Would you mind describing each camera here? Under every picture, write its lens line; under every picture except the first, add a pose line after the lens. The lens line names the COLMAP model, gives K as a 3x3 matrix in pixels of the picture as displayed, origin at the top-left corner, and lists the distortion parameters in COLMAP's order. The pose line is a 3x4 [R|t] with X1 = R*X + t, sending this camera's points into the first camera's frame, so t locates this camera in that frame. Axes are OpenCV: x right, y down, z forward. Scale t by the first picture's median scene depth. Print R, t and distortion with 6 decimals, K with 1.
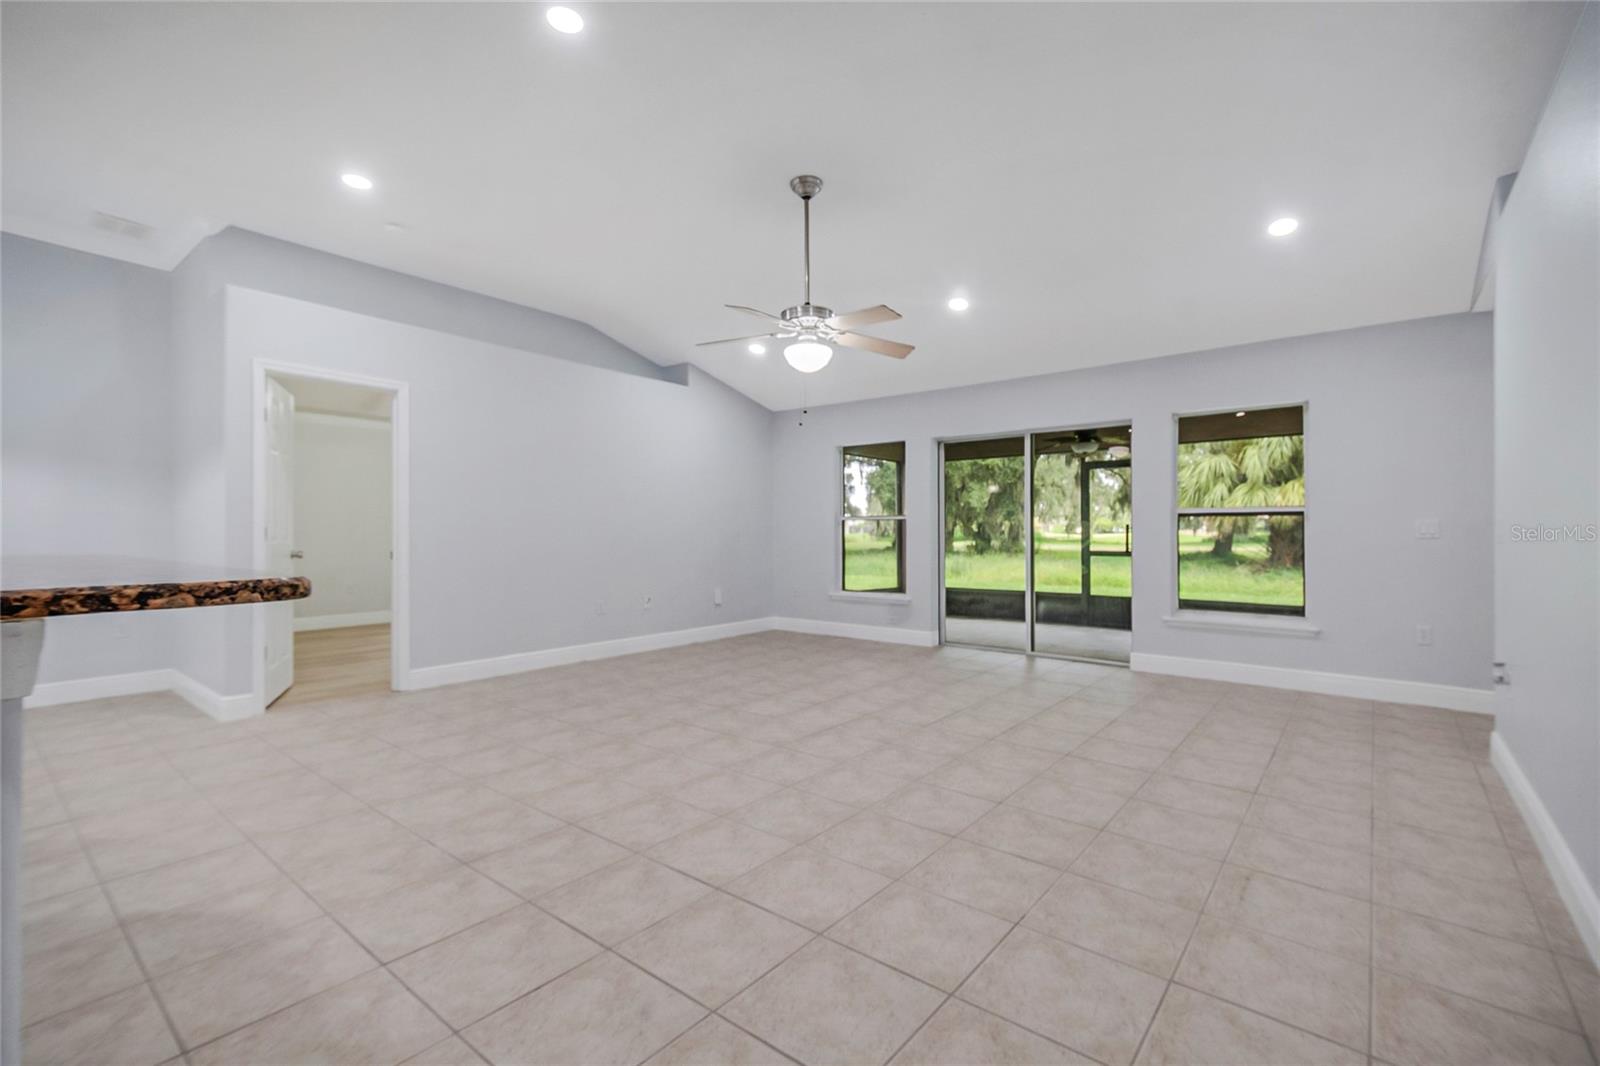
lens RADIAL K [[707.7, 0, 823.7], [0, 707.7, 537.0], [0, 0, 1]] dist [0.009533, -0.000127]
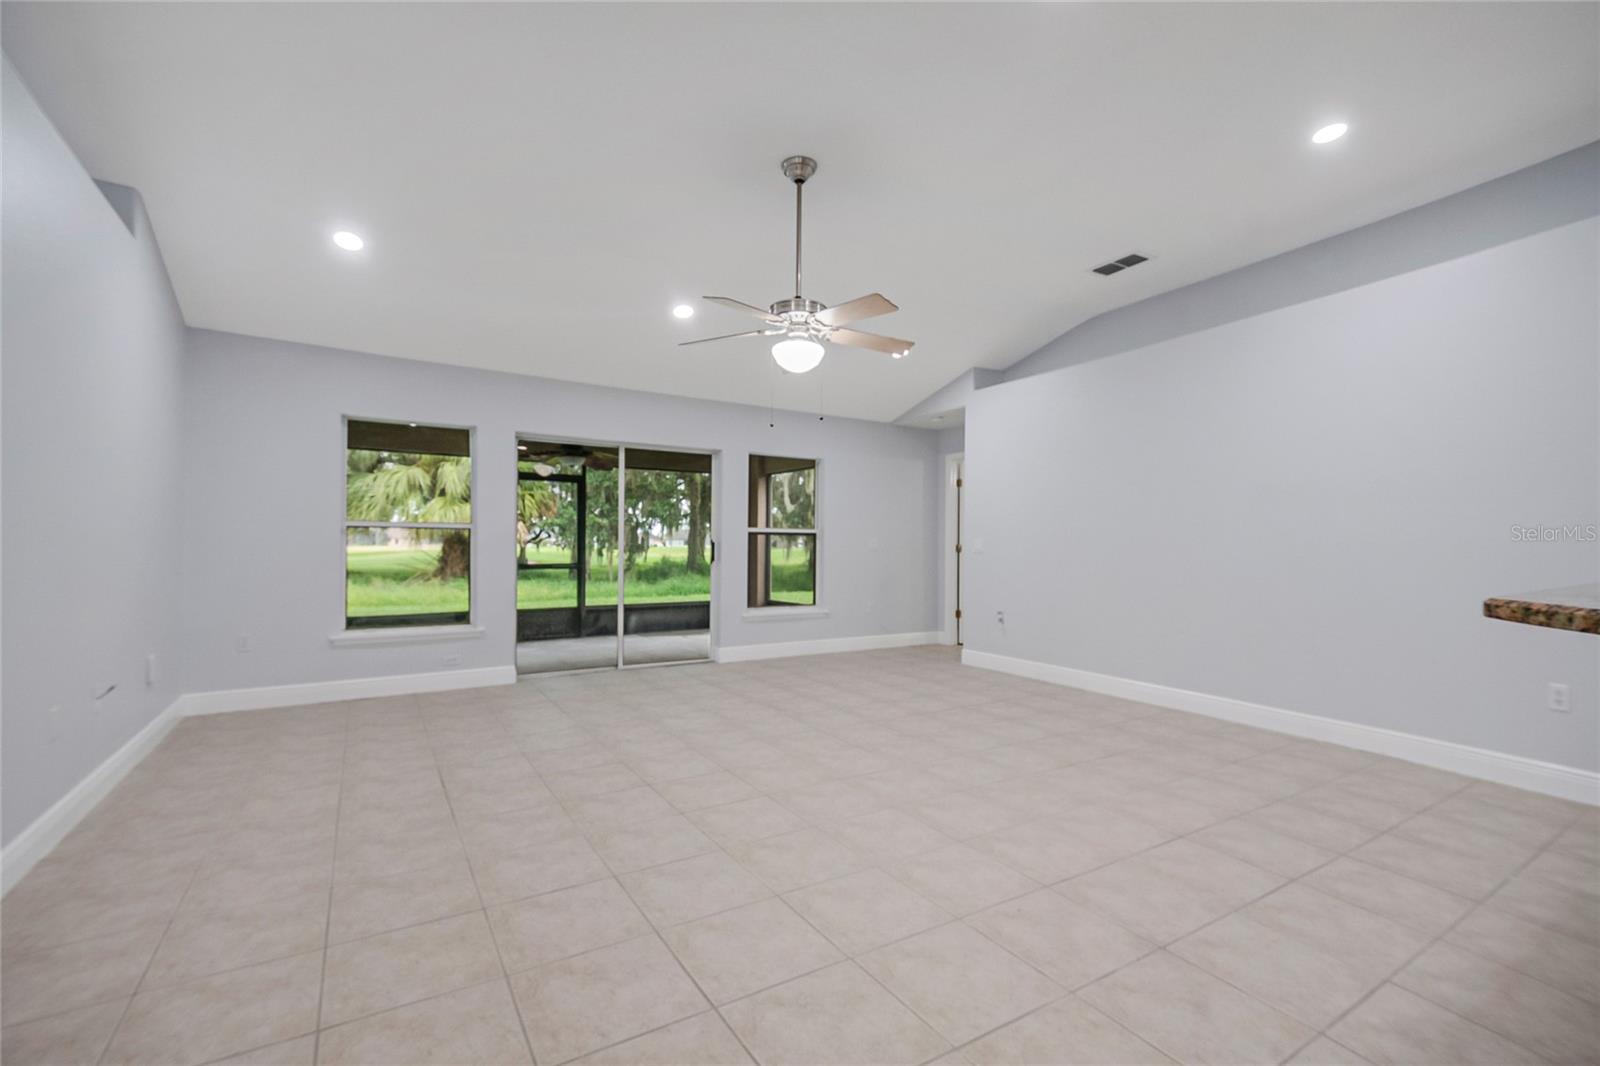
lens RADIAL K [[698.3, 0, 798.0], [0, 698.3, 554.3], [0, 0, 1]] dist [0.001416, -0.000426]
pose [[0.331689, -0.009380, 0.943342, -0.503245], [0.000060, 0.999951, 0.009922, -0.003891], [-0.943389, -0.003235, 0.331673, 0.402092]]
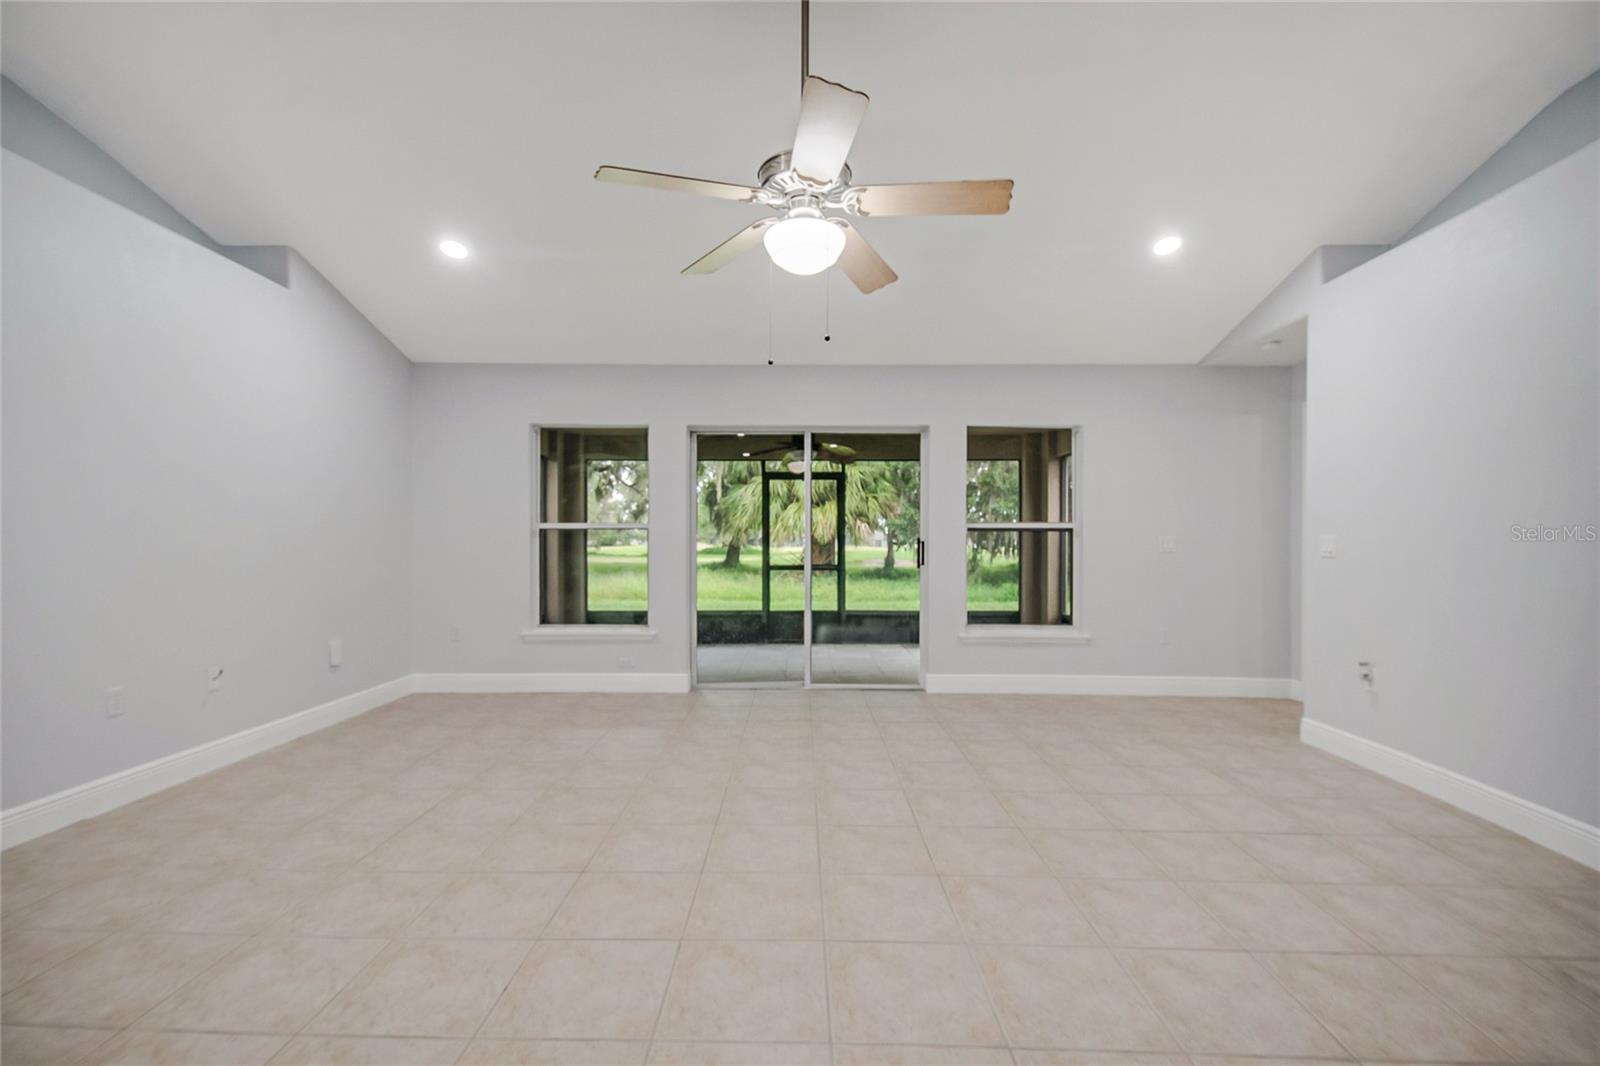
lens RADIAL K [[678.1, 0, 800.8], [0, 678.1, 549.0], [0, 0, 1]] dist [-0.003164, -0.000355]
pose [[0.790643, -0.000667, 0.612277, -0.202747], [0.000180, 1.000000, 0.000858, -0.003318], [-0.612277, -0.000568, 0.790643, 0.319604]]
